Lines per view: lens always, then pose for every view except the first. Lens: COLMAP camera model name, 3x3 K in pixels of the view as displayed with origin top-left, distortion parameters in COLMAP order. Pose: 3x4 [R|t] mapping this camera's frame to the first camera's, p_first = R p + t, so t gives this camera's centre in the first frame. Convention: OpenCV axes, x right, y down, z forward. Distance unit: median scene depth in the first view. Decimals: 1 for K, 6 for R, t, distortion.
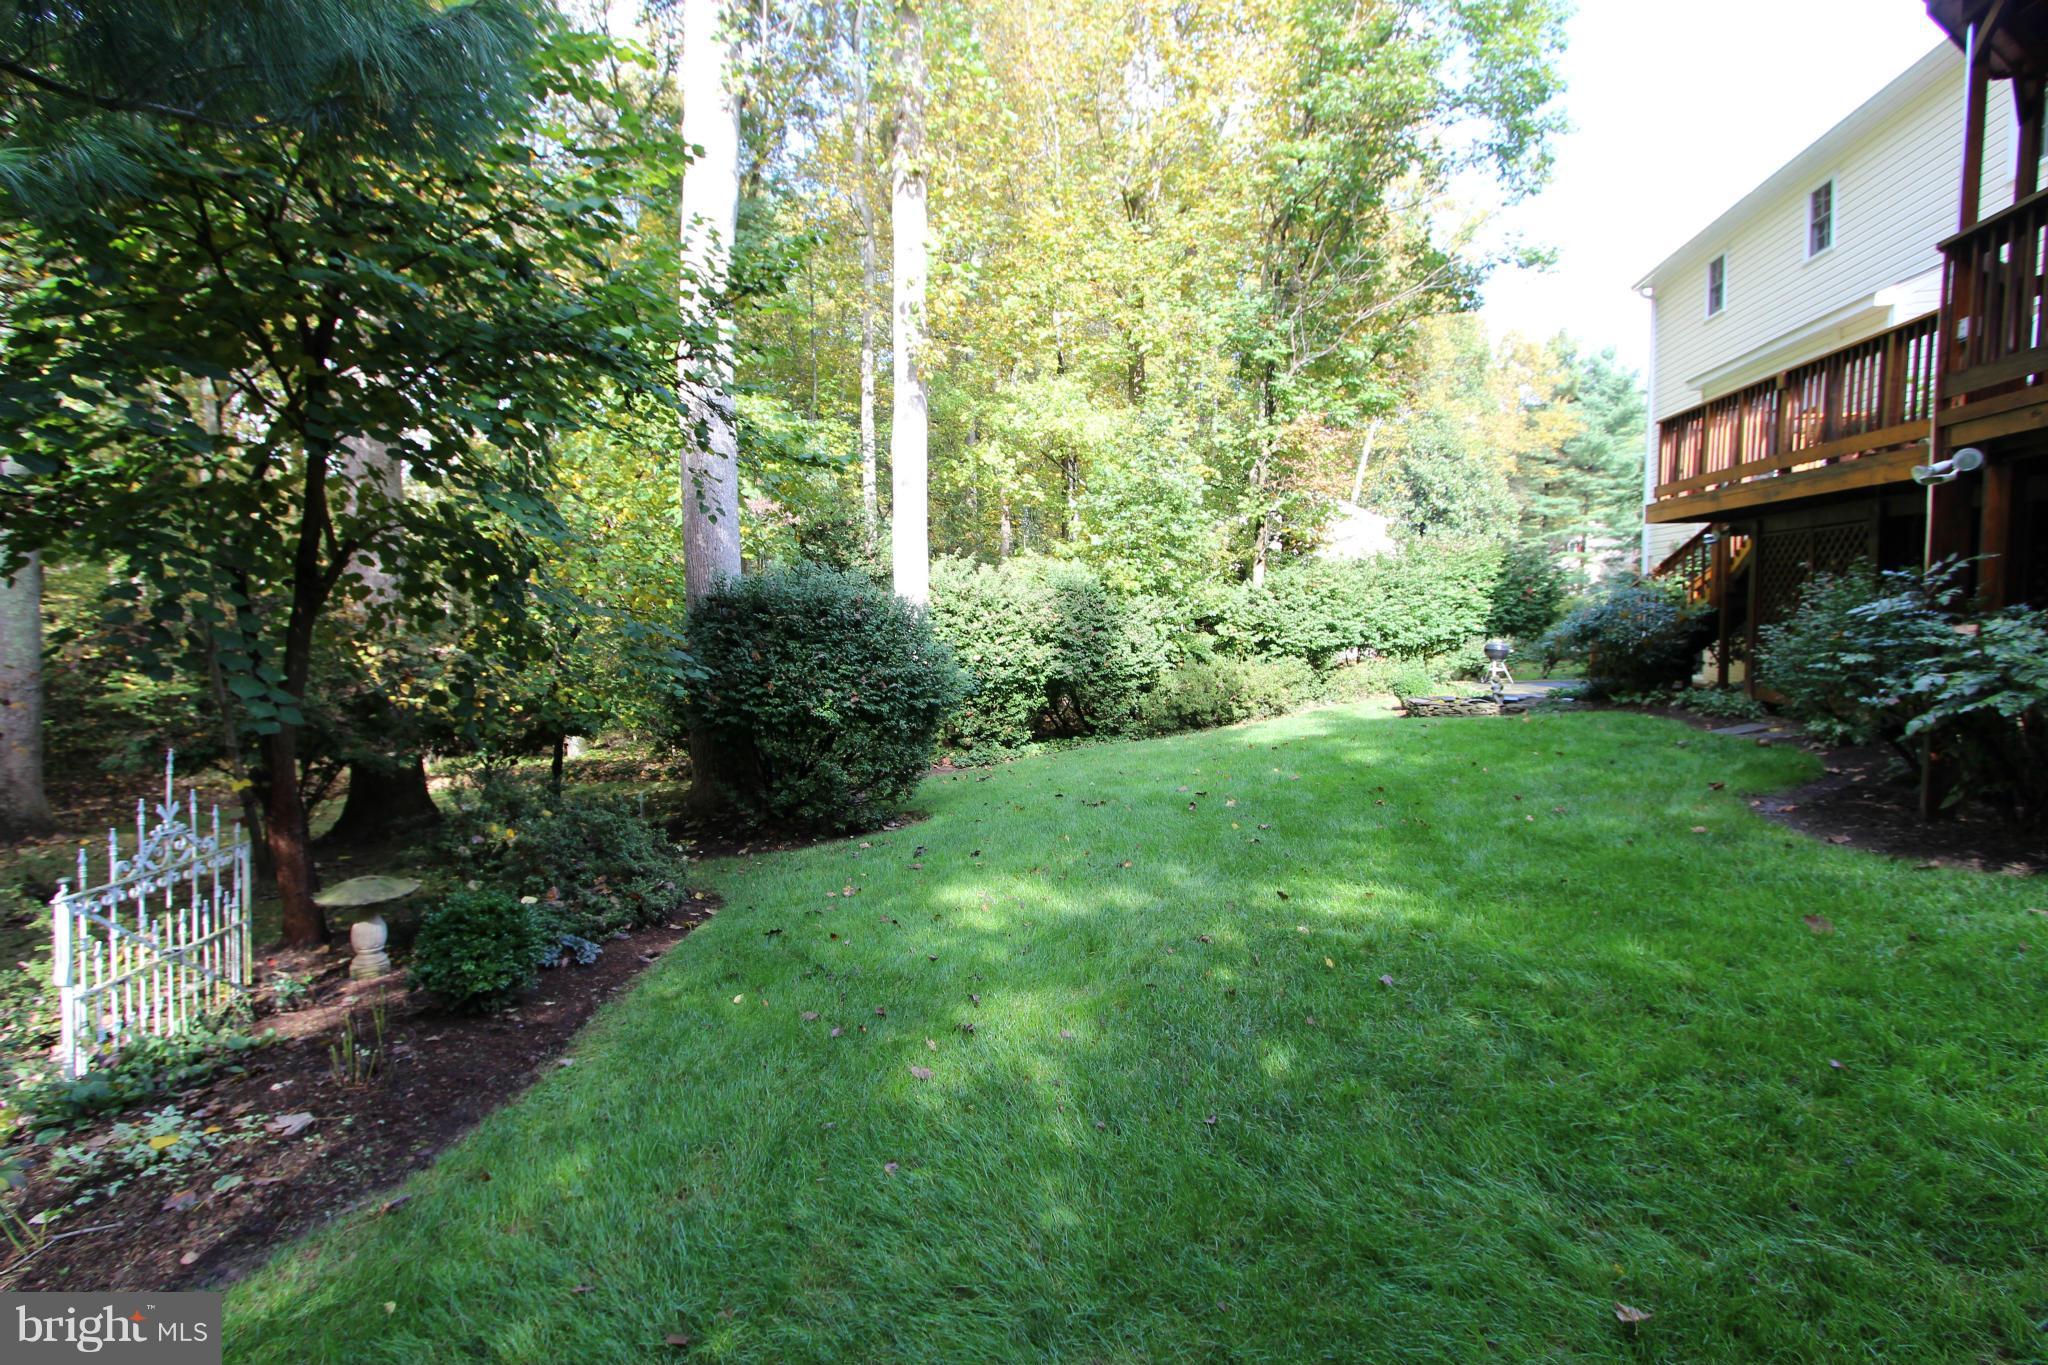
lens RADIAL K [[945.7, 0, 1024.2], [0, 945.7, 674.3], [0, 0, 1]] dist [-0.014601, 0.000849]
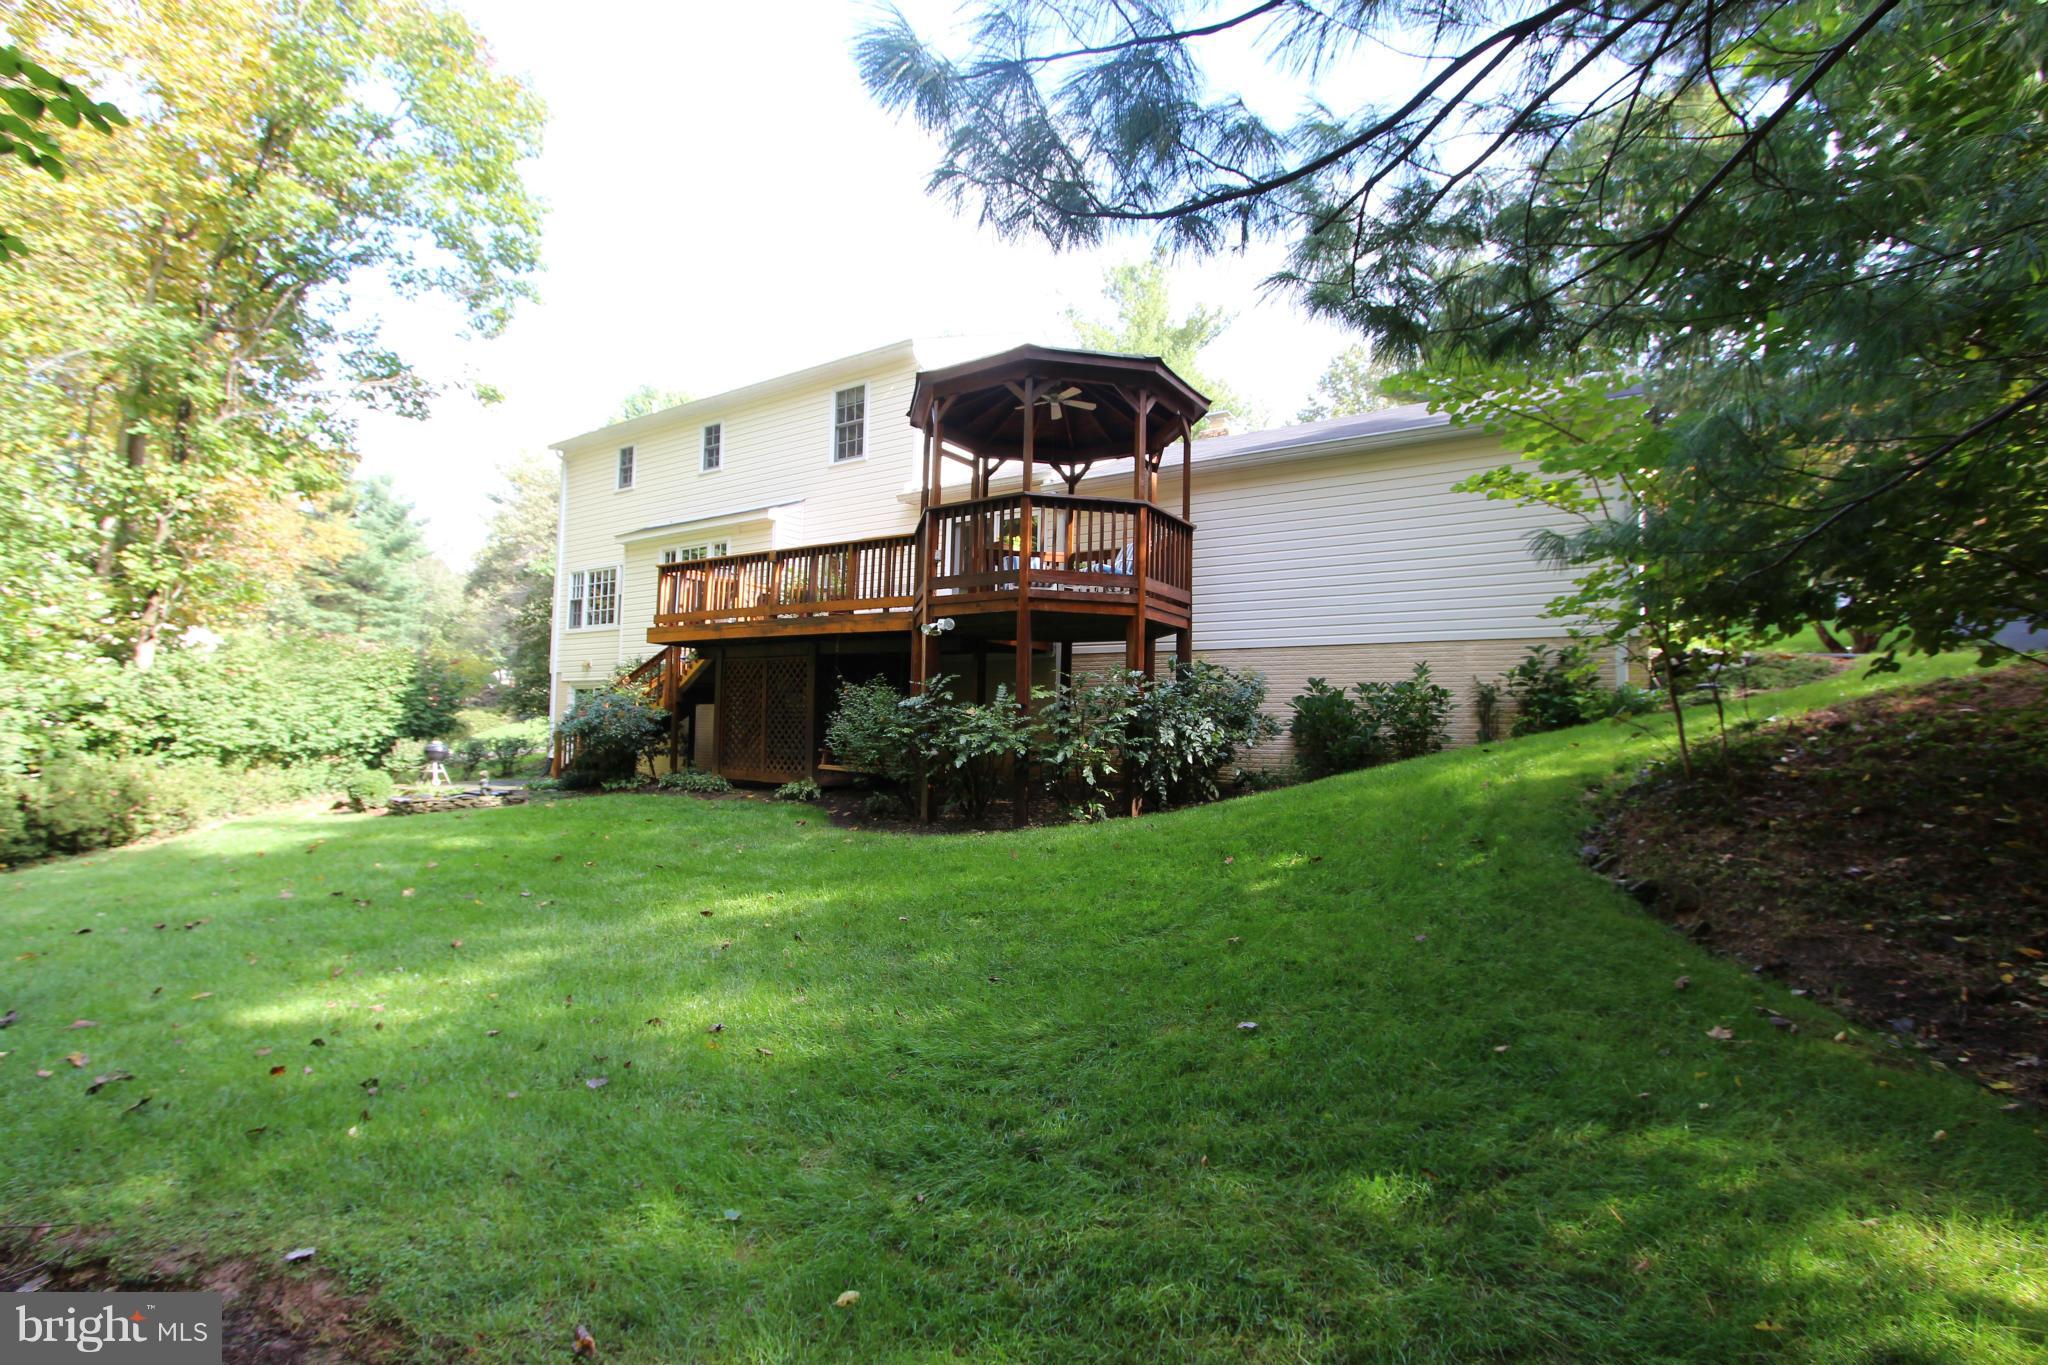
lens RADIAL K [[895.7, 0, 1024.0], [0, 895.7, 691.8], [0, 0, 1]] dist [-0.001971, -0.000410]
pose [[0.381288, 0.064097, 0.922232, -0.163999], [0.038638, 0.995617, -0.085172, 0.017901], [-0.923649, 0.068109, 0.377140, 0.048170]]
